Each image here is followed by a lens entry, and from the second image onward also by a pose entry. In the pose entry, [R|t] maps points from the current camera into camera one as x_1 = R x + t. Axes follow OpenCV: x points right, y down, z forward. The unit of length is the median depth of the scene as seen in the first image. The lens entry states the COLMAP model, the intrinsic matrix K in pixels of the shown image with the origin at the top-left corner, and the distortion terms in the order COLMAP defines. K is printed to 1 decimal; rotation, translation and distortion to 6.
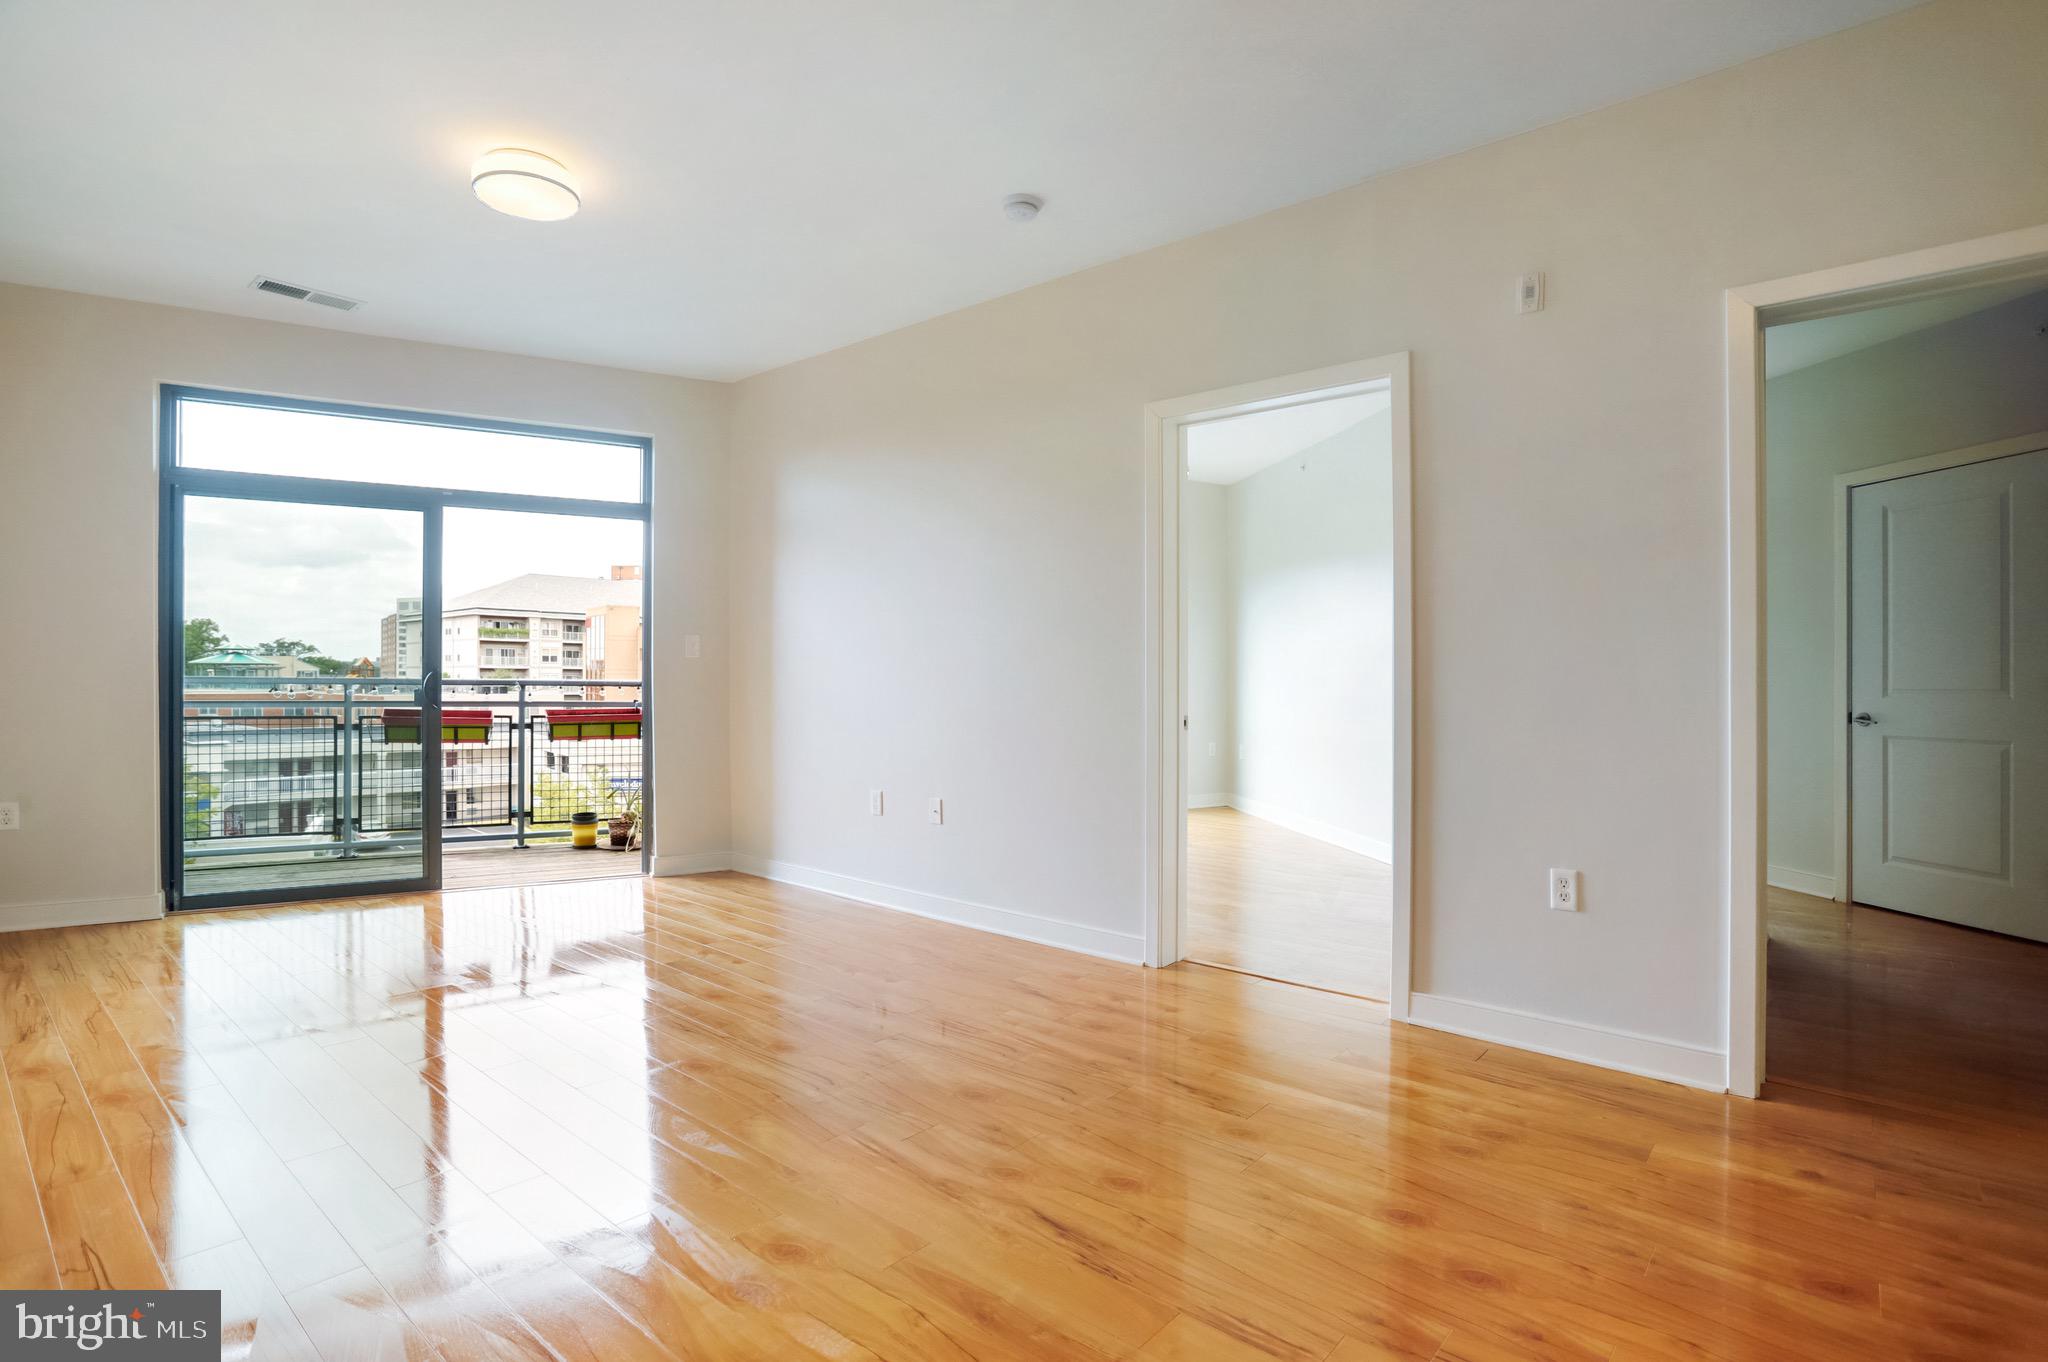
lens RADIAL K [[995.5, 0, 1040.6], [0, 995.5, 684.7], [0, 0, 1]] dist [-0.042666, 0.001250]
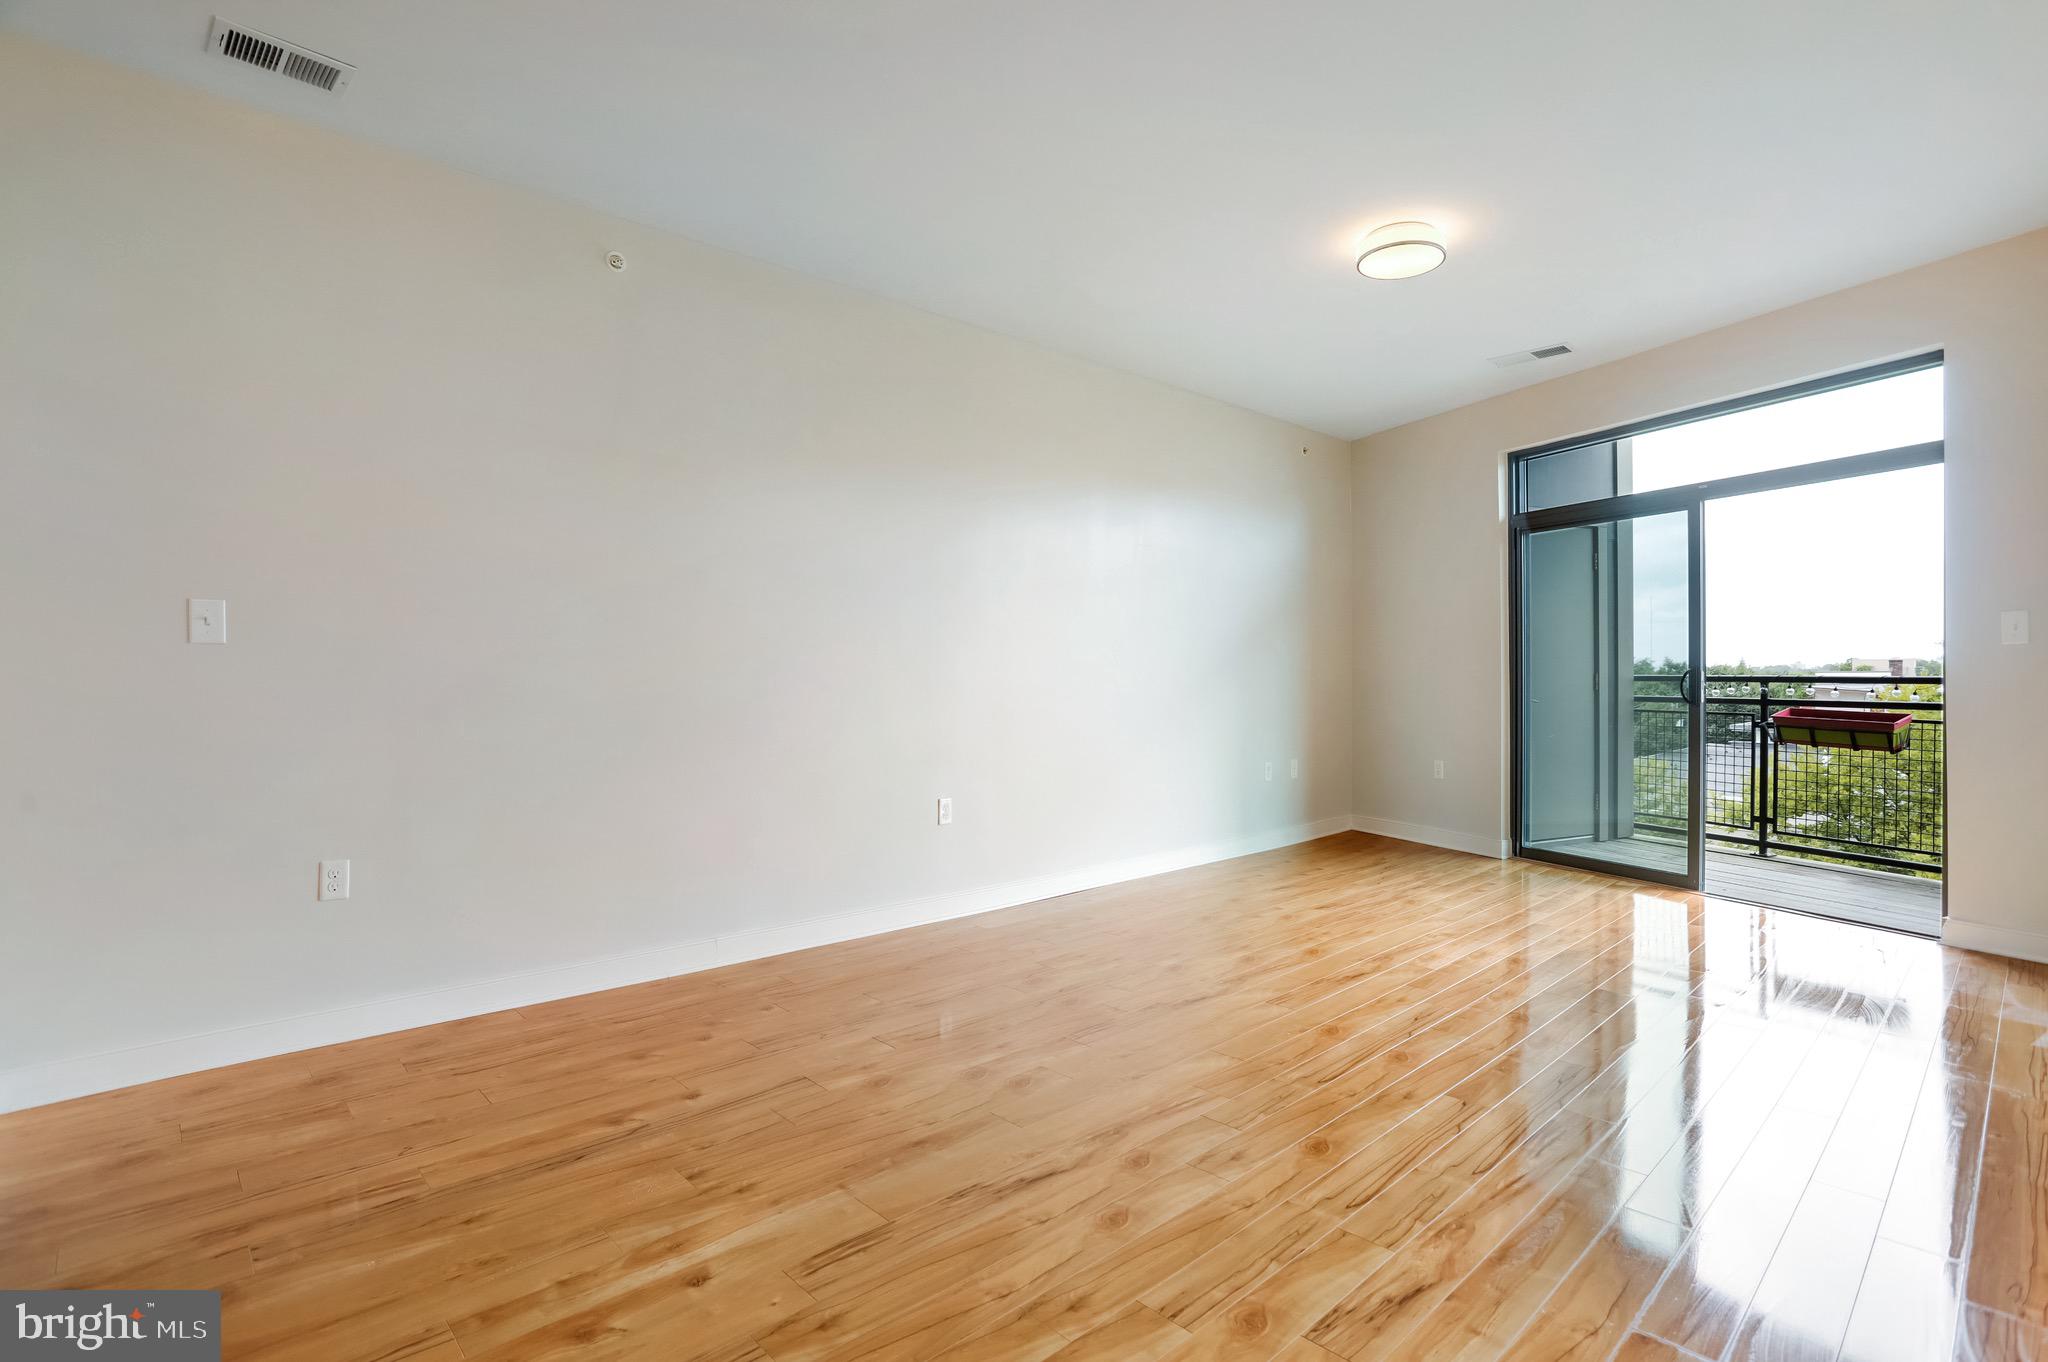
lens RADIAL K [[995.5, 0, 1040.6], [0, 995.5, 684.7], [0, 0, 1]] dist [-0.042666, 0.001250]
pose [[-0.111645, 0.001386, -0.993747, 0.686423], [0.001093, 0.999999, 0.001272, 0.001074], [0.993747, -0.000944, -0.111647, 0.702685]]
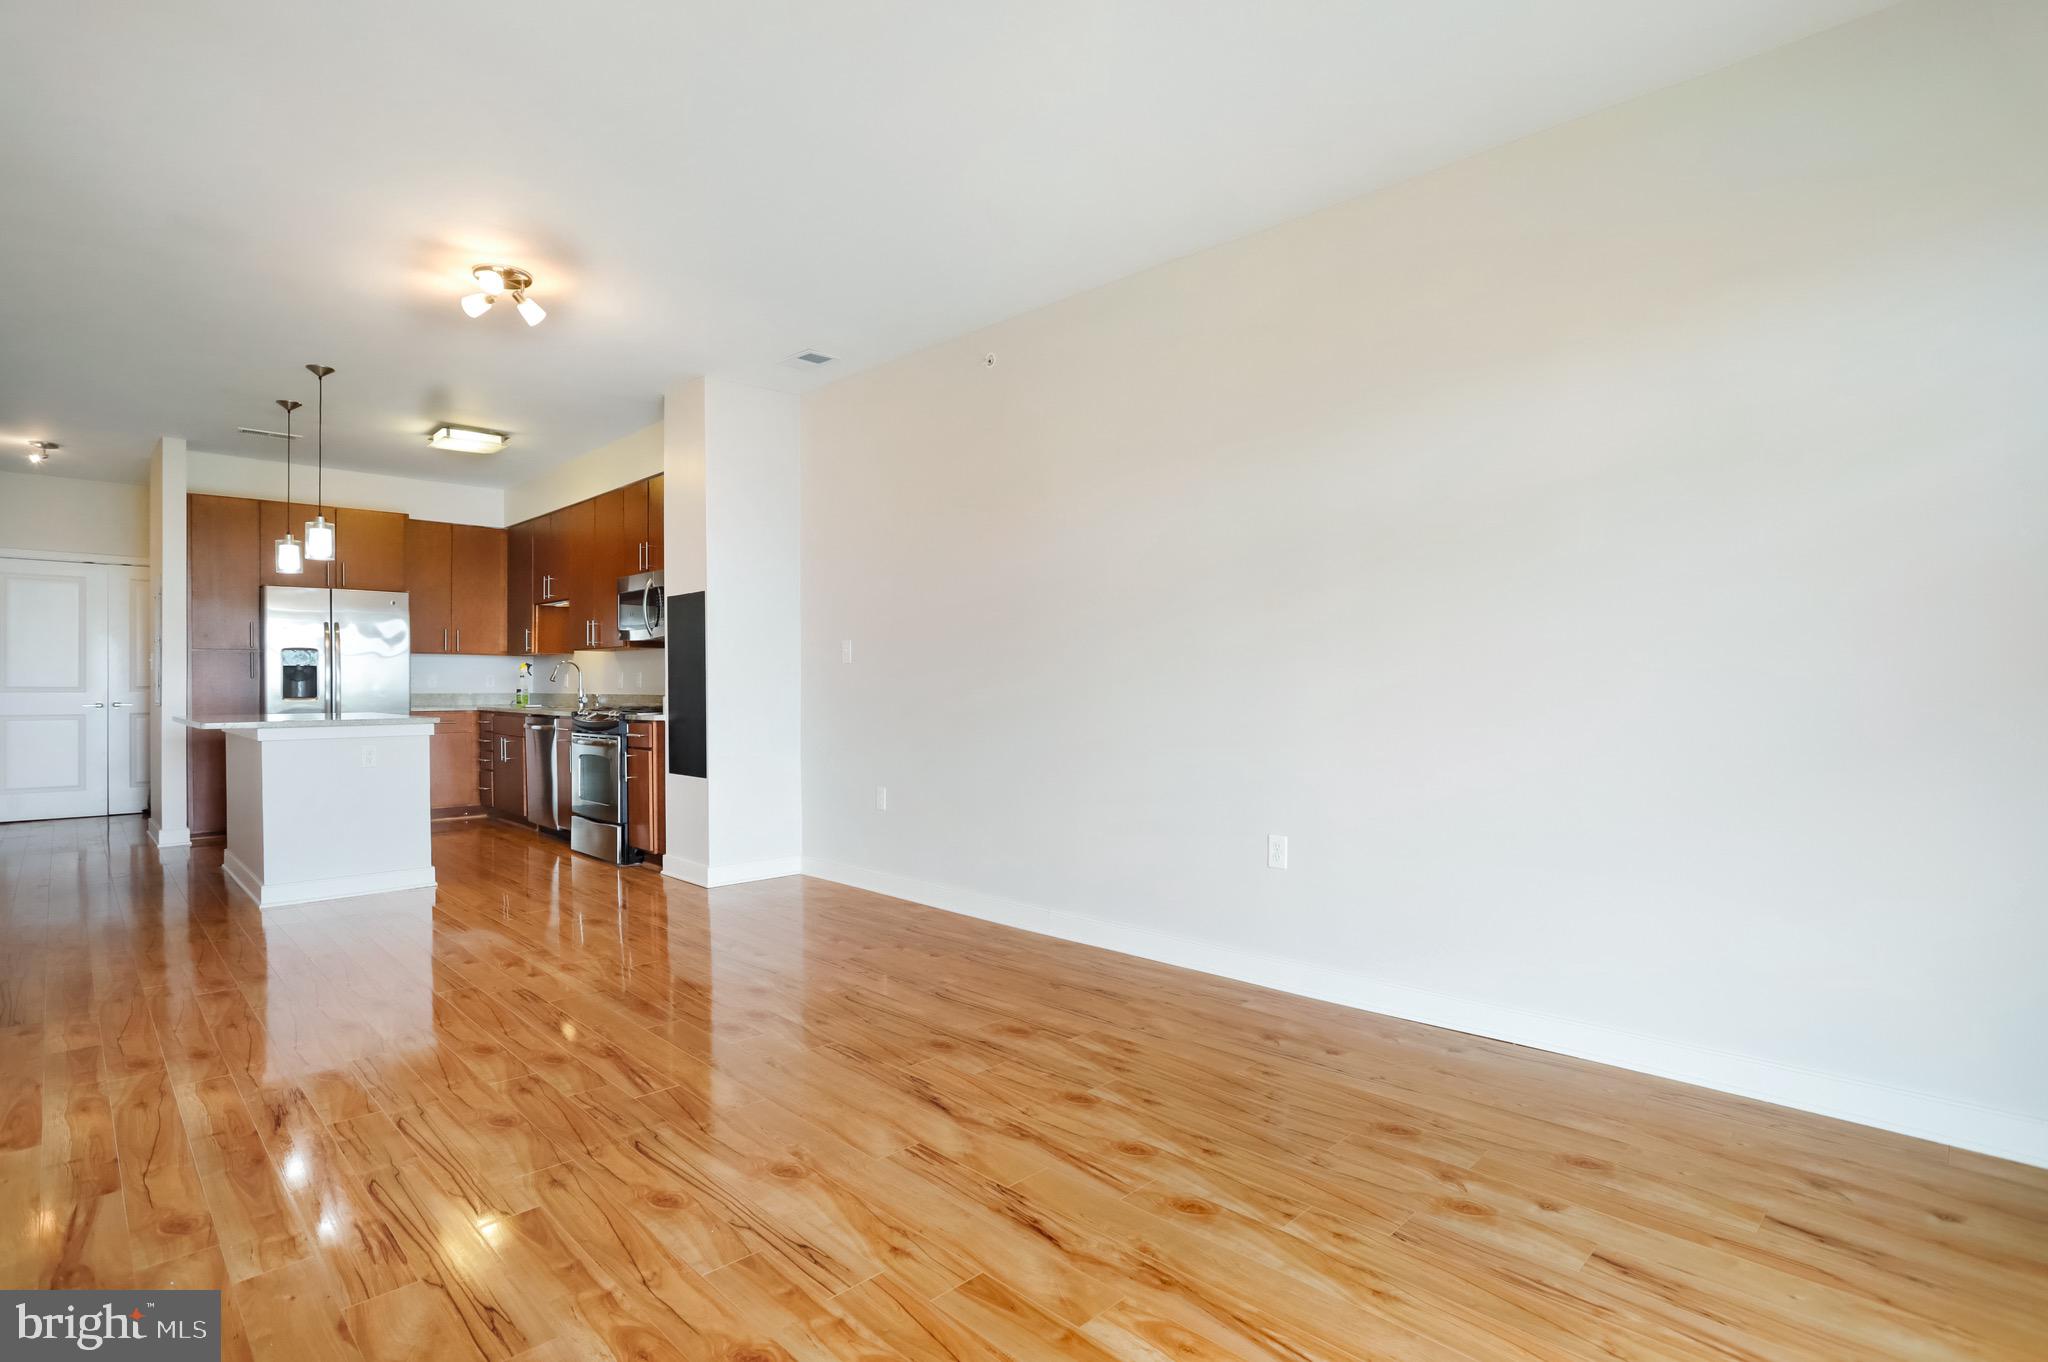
lens RADIAL K [[995.5, 0, 1040.6], [0, 995.5, 684.7], [0, 0, 1]] dist [-0.042666, 0.001250]
pose [[-0.997176, -0.007128, 0.074764, -0.537171], [-0.006996, 0.999973, 0.002029, -0.009136], [-0.074776, 0.001501, -0.997199, 1.564358]]
